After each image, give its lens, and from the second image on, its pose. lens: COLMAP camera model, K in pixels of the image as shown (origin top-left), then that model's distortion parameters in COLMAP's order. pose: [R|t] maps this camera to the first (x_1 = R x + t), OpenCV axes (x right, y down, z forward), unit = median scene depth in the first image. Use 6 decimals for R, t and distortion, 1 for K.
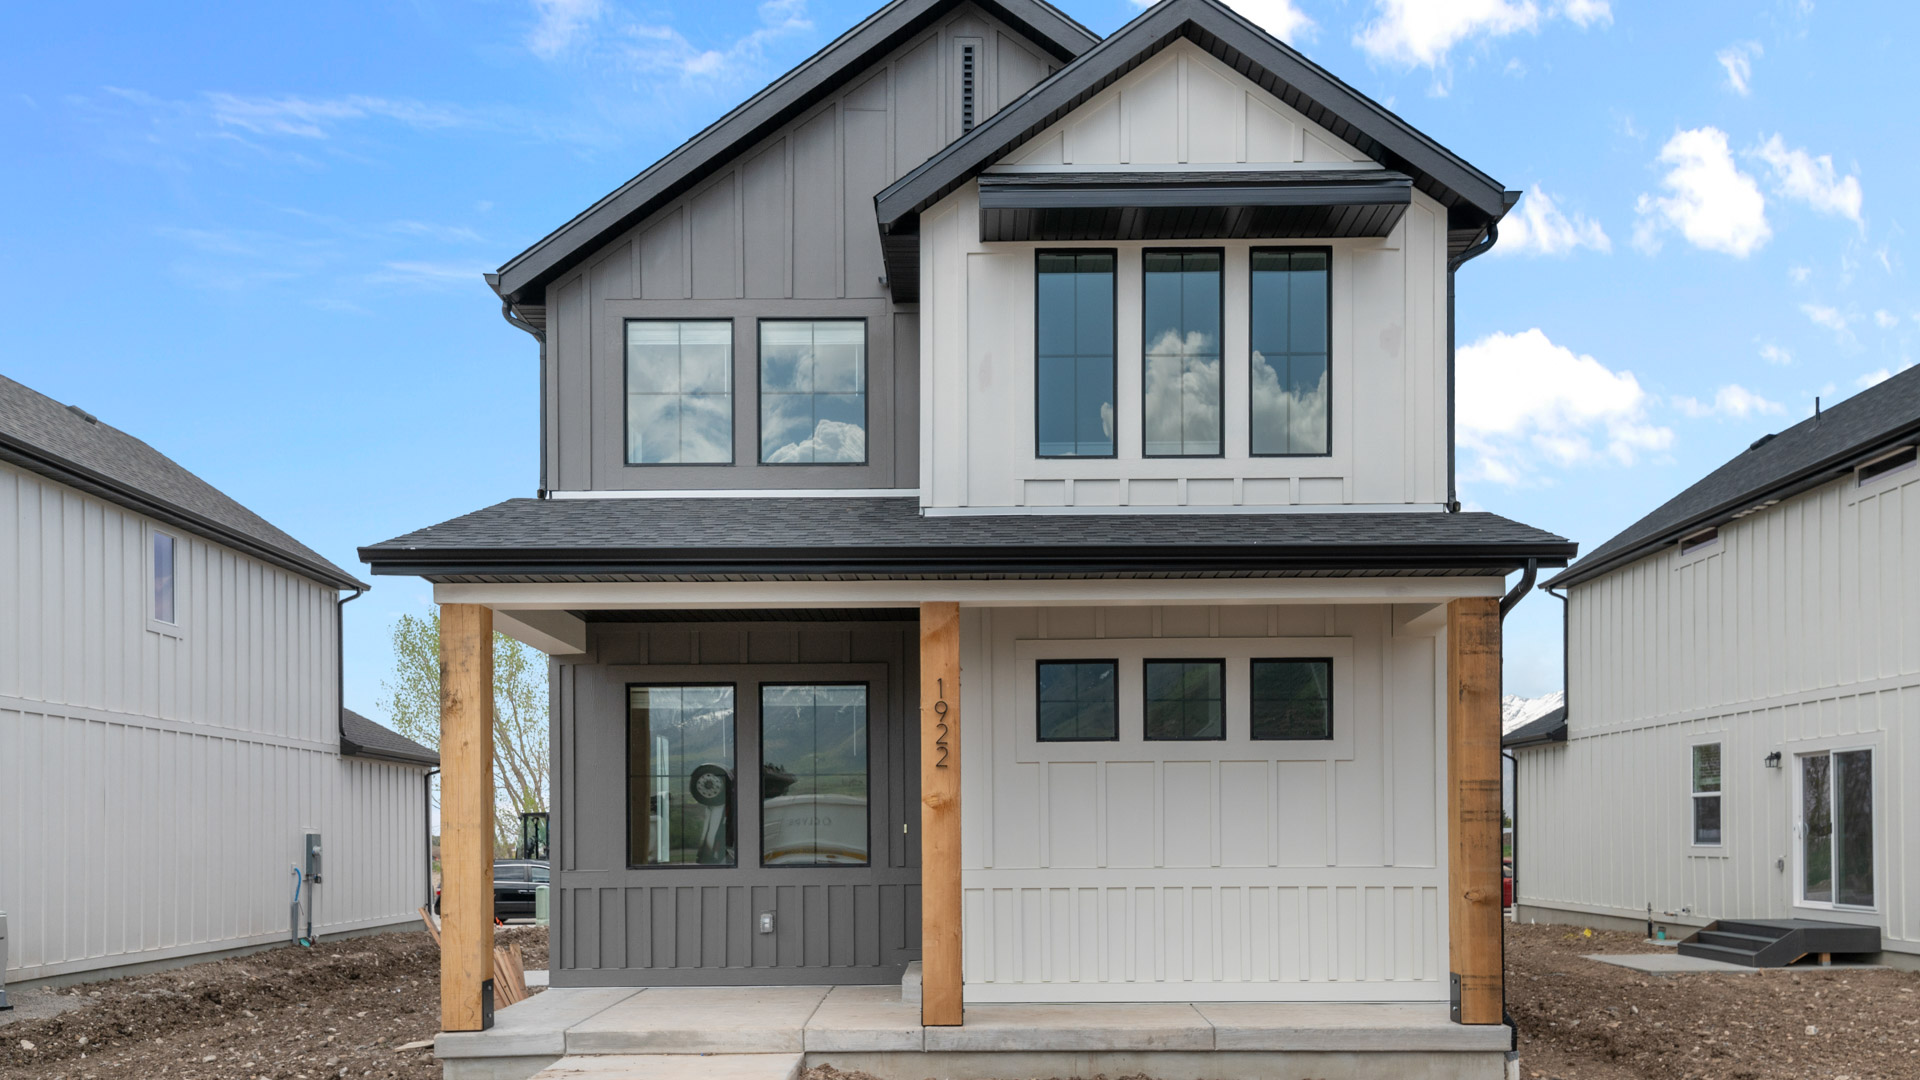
lens RADIAL K [[1306.9, 0, 960.0], [0, 1306.9, 540.0], [0, 0, 1]] dist [0.025949, 0.002583]
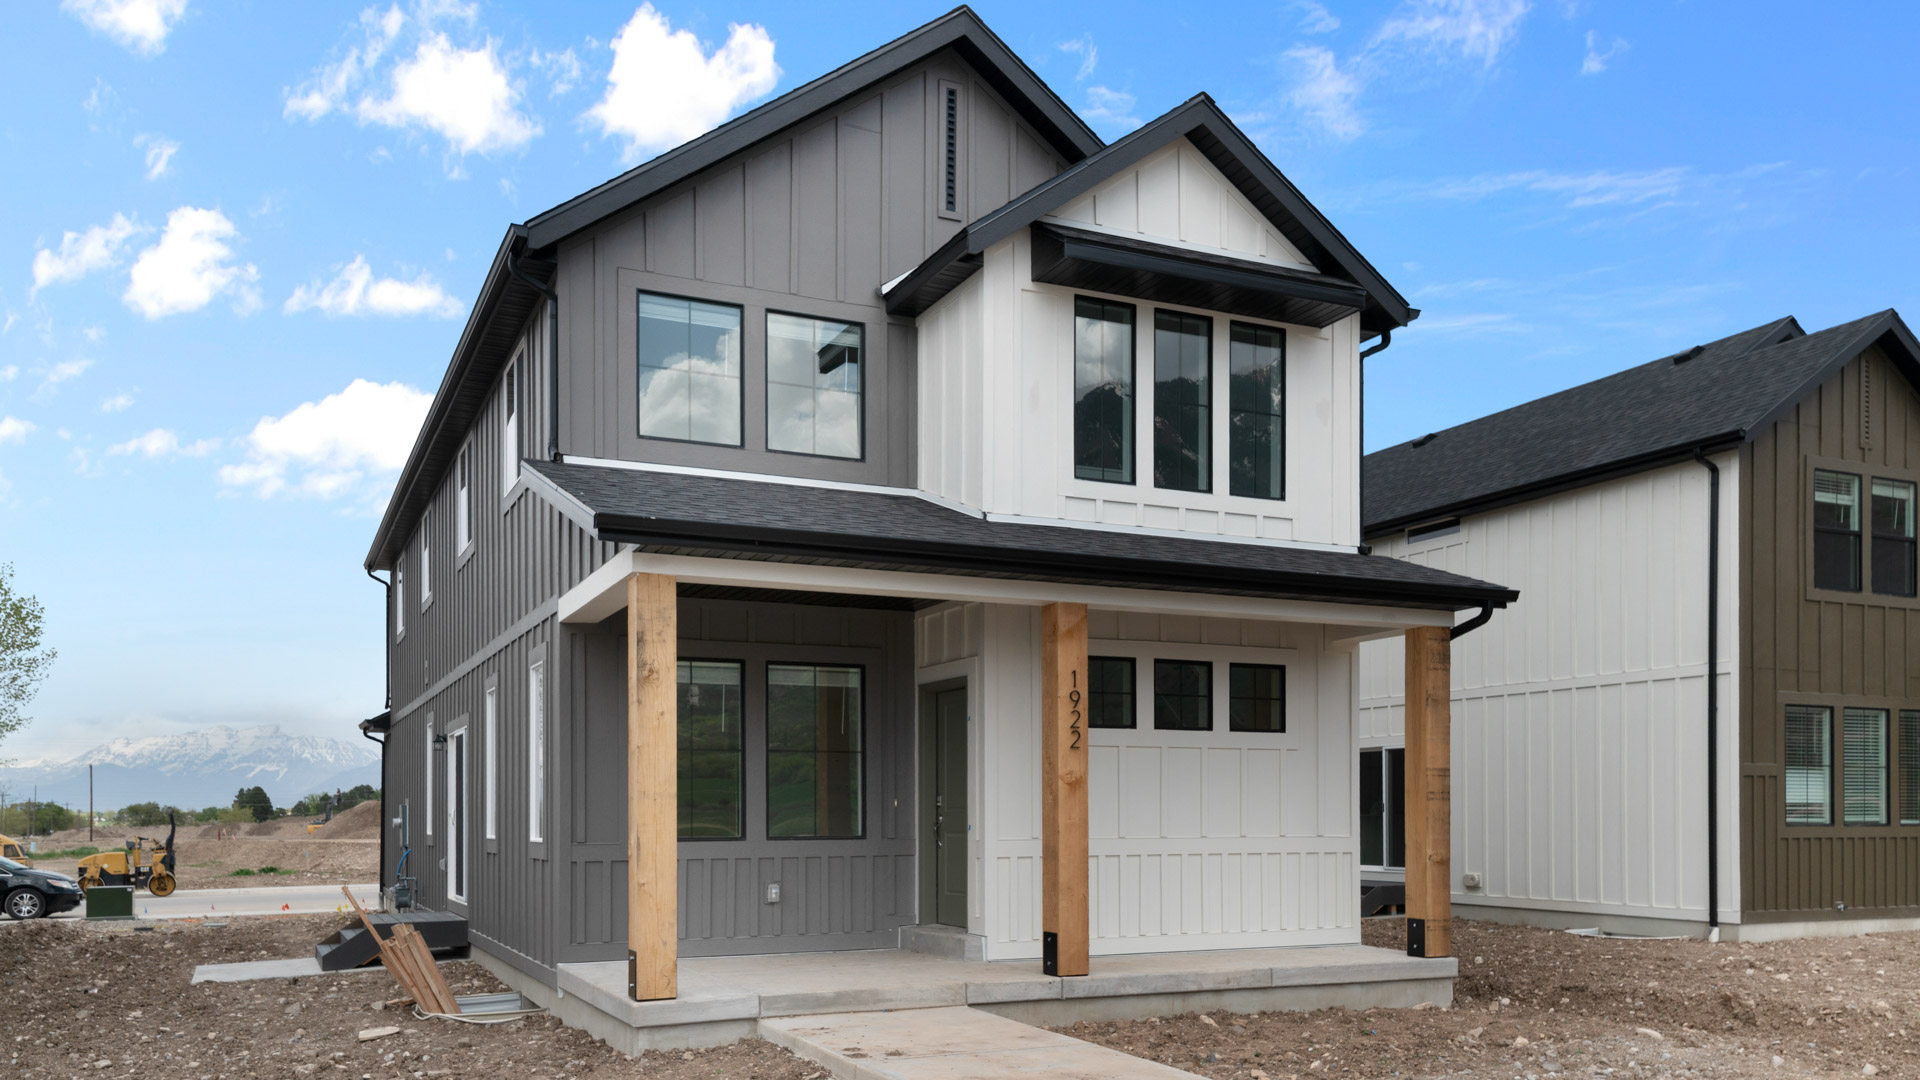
lens RADIAL K [[1281.7, 0, 959.7], [0, 1281.7, 497.8], [0, 0, 1]] dist [0.026264, 0.000566]
pose [[0.923899, 0.095750, 0.370463, -0.465154], [-0.088215, 0.995404, -0.037274, 0.005393], [-0.372330, 0.001757, 0.928099, -0.003071]]
